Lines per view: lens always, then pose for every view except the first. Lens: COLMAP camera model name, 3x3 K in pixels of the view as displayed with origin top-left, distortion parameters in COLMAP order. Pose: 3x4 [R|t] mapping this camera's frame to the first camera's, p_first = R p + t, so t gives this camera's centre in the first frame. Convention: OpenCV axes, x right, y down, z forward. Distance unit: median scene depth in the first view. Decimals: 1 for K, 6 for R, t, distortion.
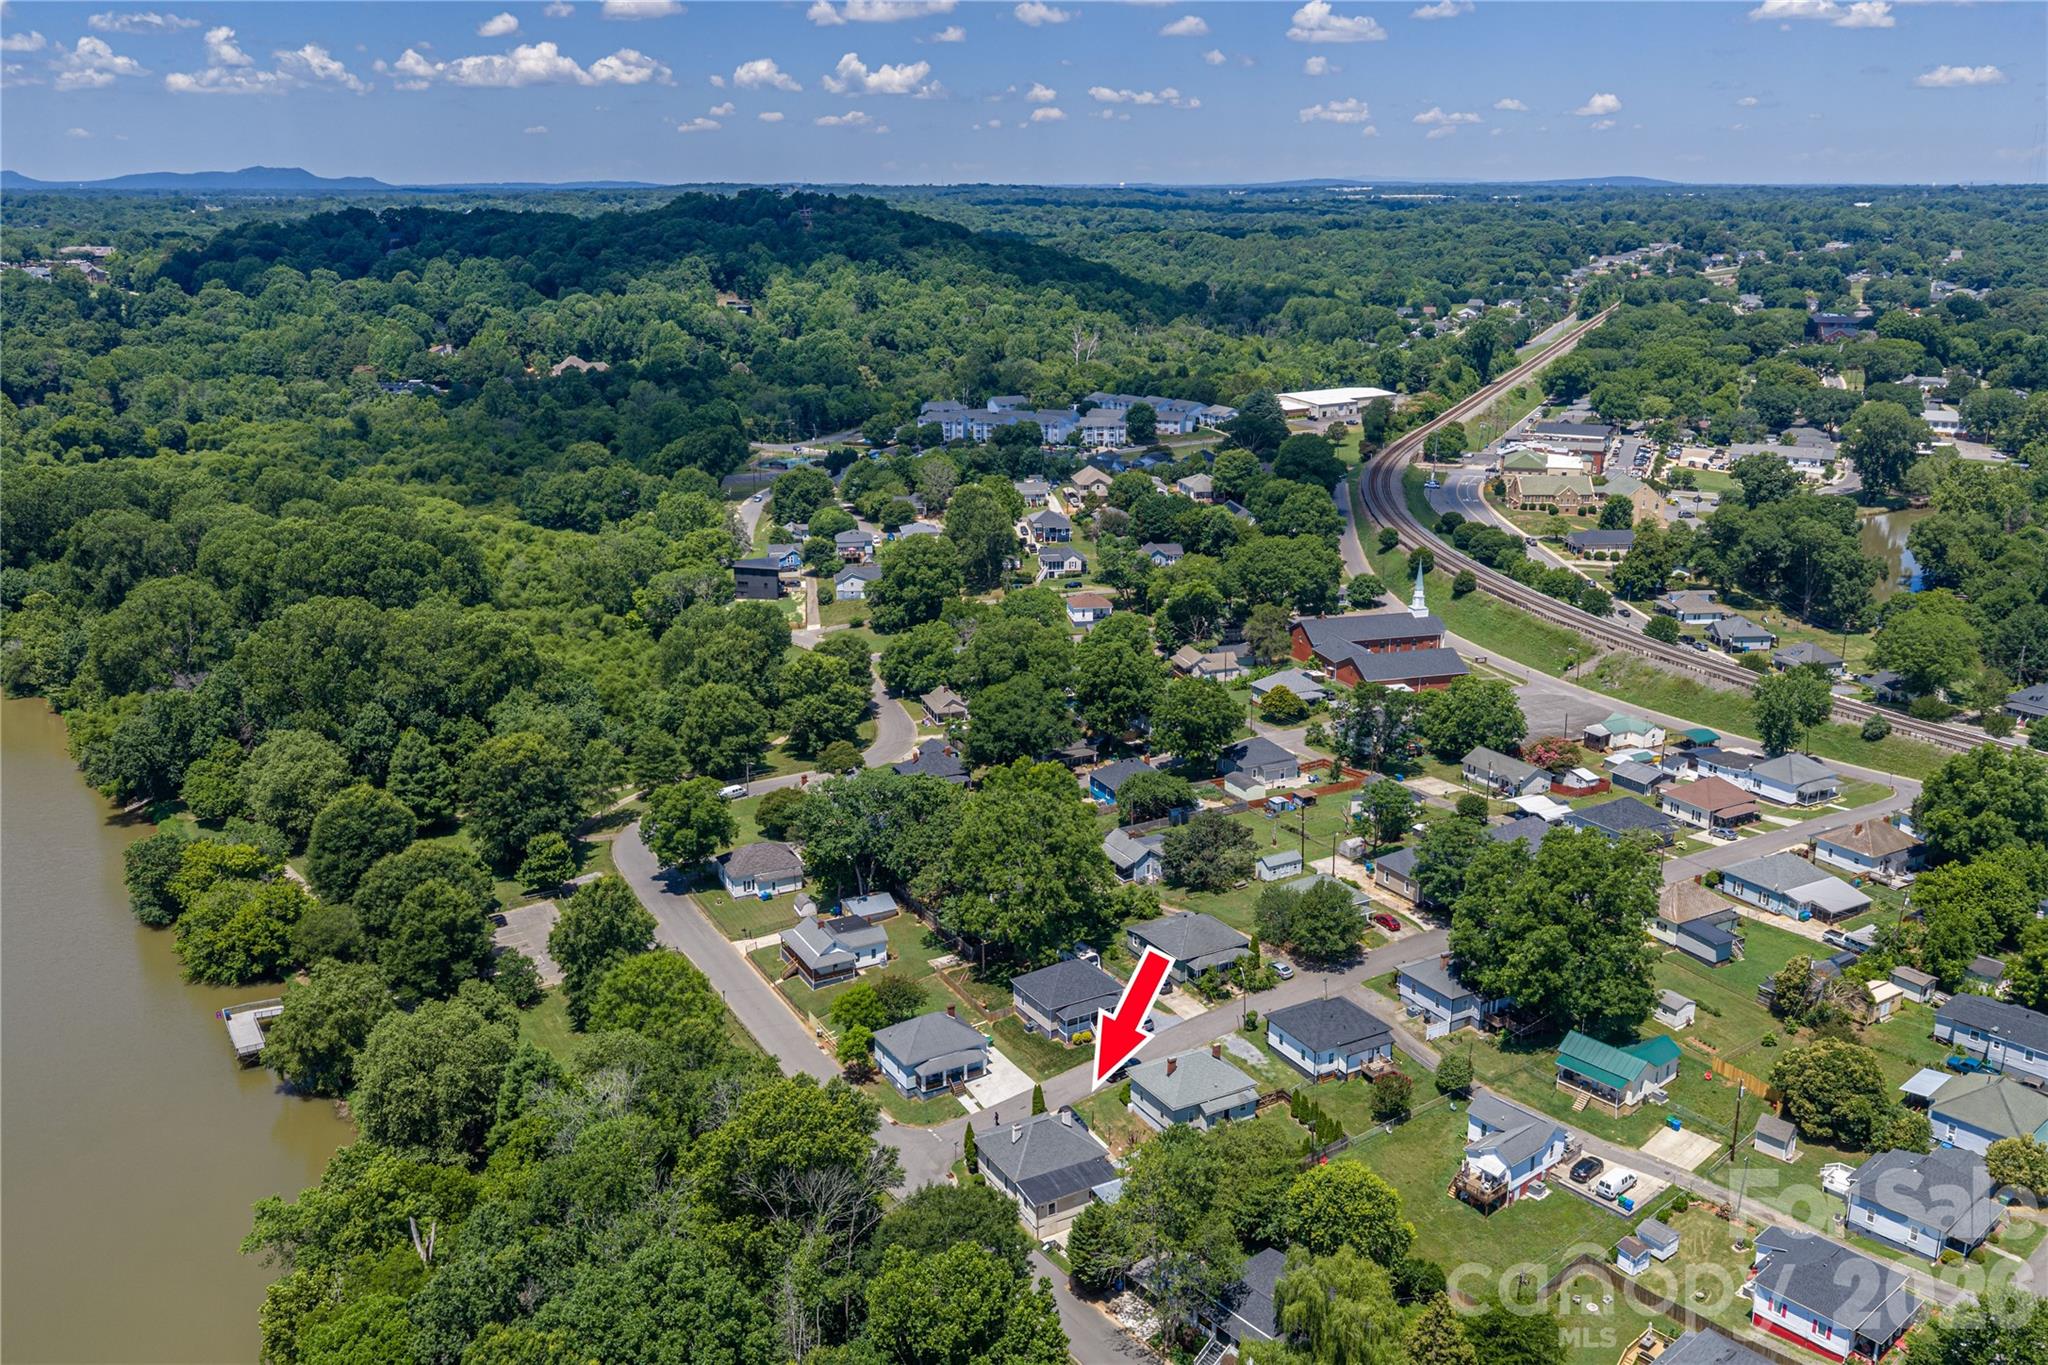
lens RADIAL K [[1691.7, 0, 1024.0], [0, 1691.7, 682.5], [0, 0, 1]] dist [0.003588, -0.001331]
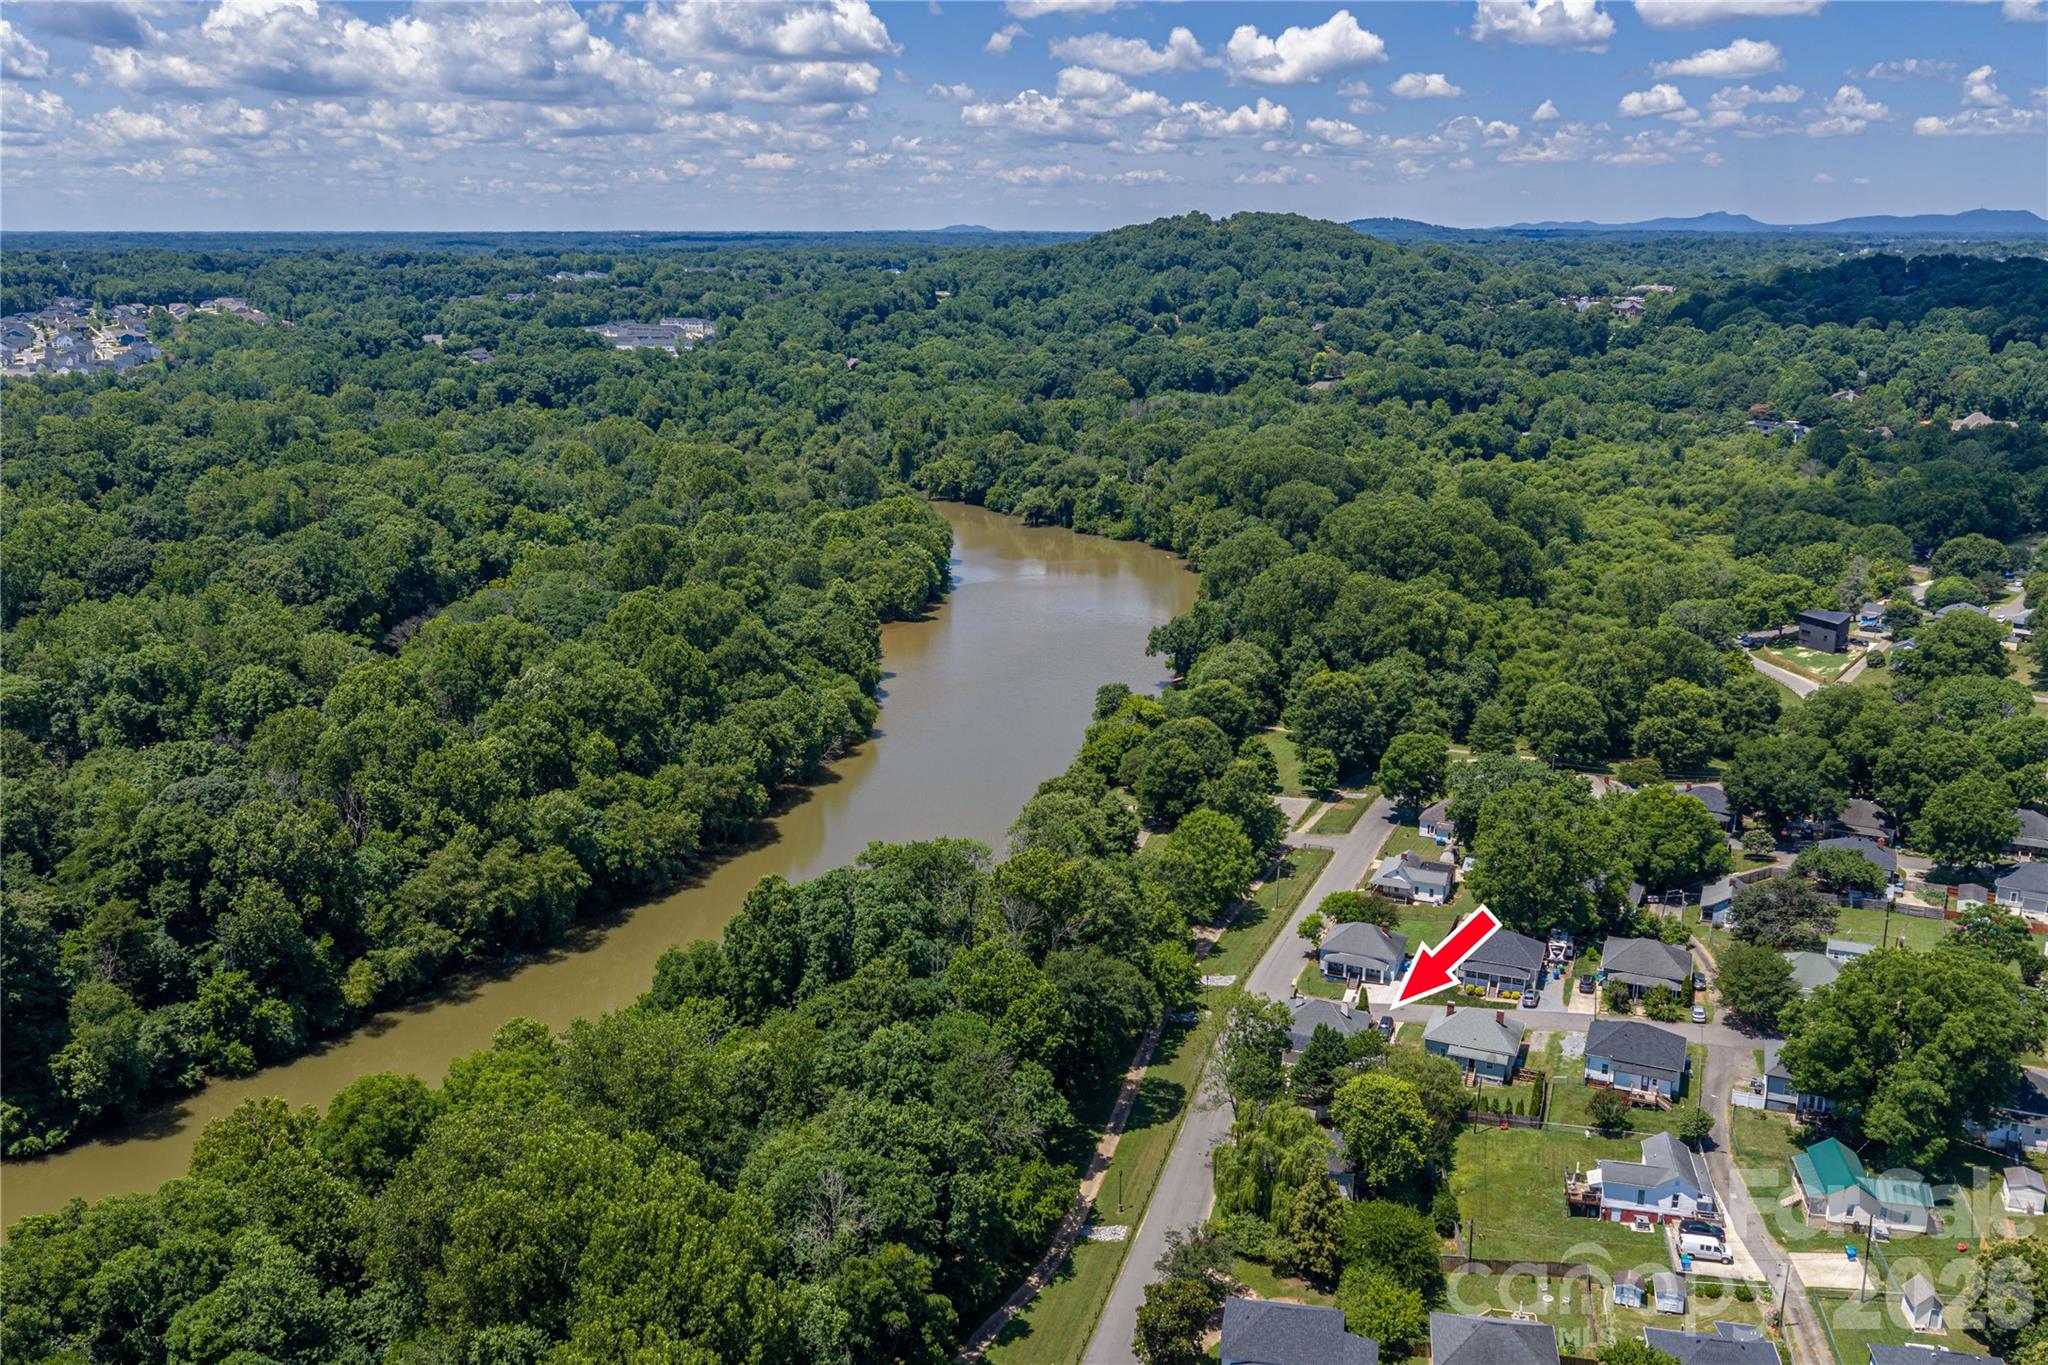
lens RADIAL K [[1691.7, 0, 1024.0], [0, 1691.7, 682.5], [0, 0, 1]] dist [0.003588, -0.001331]
pose [[0.611238, 0.207239, -0.763832, 0.133456], [-0.224957, 0.970795, 0.083374, -0.003601], [0.758803, 0.120868, 0.640007, 0.002587]]
